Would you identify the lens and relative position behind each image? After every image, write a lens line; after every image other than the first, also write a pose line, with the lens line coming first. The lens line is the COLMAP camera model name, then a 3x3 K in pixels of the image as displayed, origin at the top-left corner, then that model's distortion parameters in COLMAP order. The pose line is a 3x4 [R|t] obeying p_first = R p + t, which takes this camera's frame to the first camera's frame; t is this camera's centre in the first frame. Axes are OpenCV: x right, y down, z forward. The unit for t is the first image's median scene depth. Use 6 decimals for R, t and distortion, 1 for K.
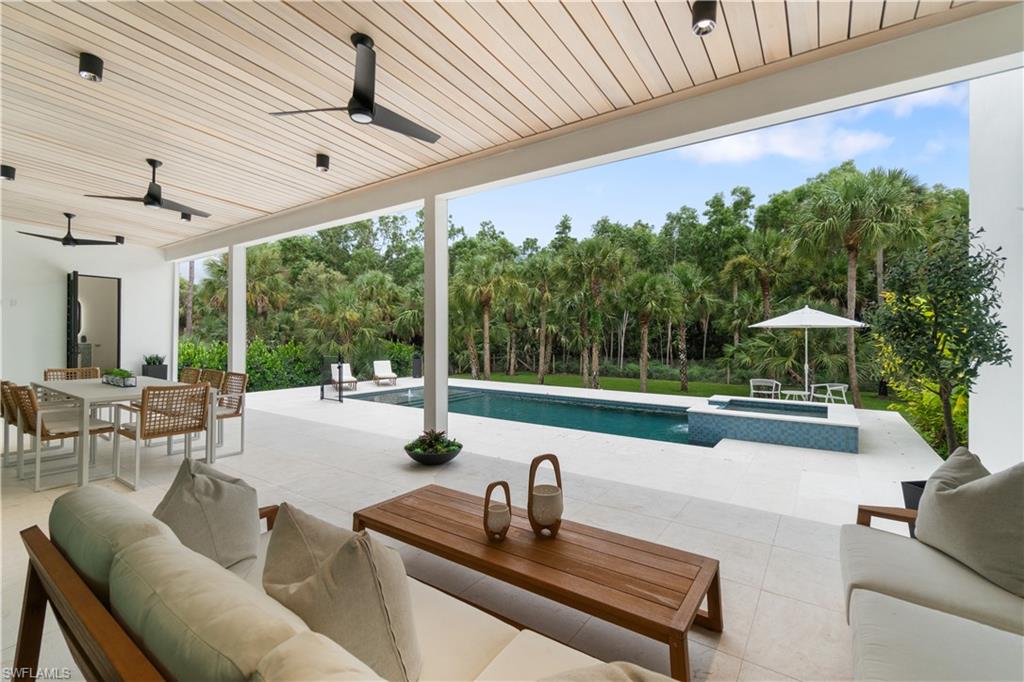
lens RADIAL K [[445.5, 0, 510.3], [0, 445.5, 346.4], [0, 0, 1]] dist [-0.002702, -0.000054]
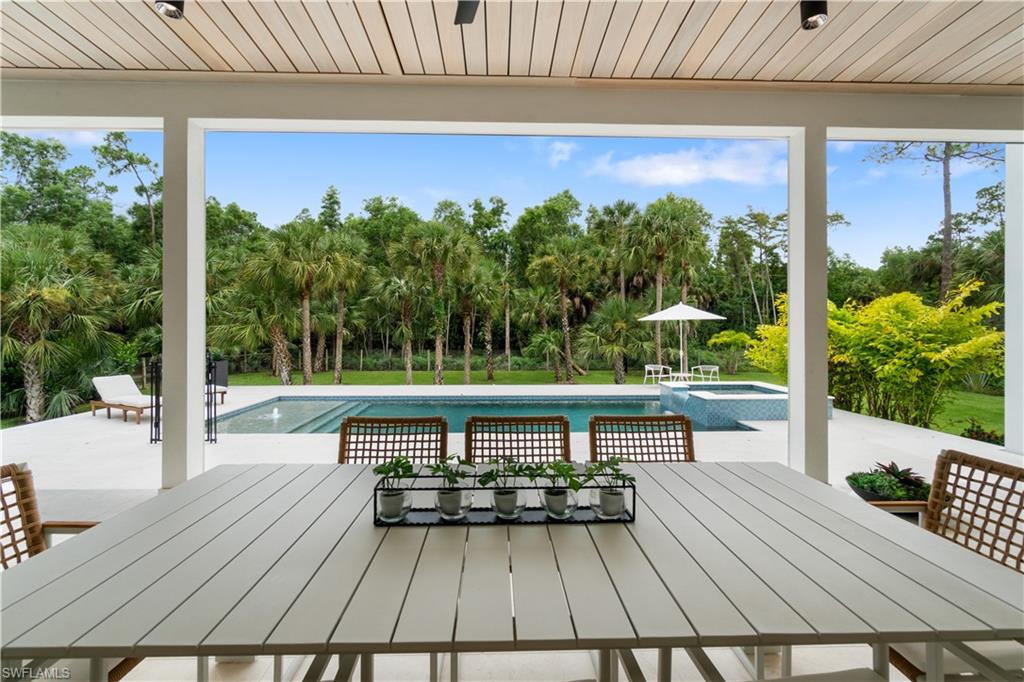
lens RADIAL K [[436.5, 0, 507.4], [0, 436.5, 337.0], [0, 0, 1]] dist [-0.001431, -0.000157]
pose [[0.797701, -0.010587, 0.602961, -0.195379], [0.012341, 0.999923, 0.001230, -0.002294], [-0.602927, 0.006460, 0.797770, 0.154346]]
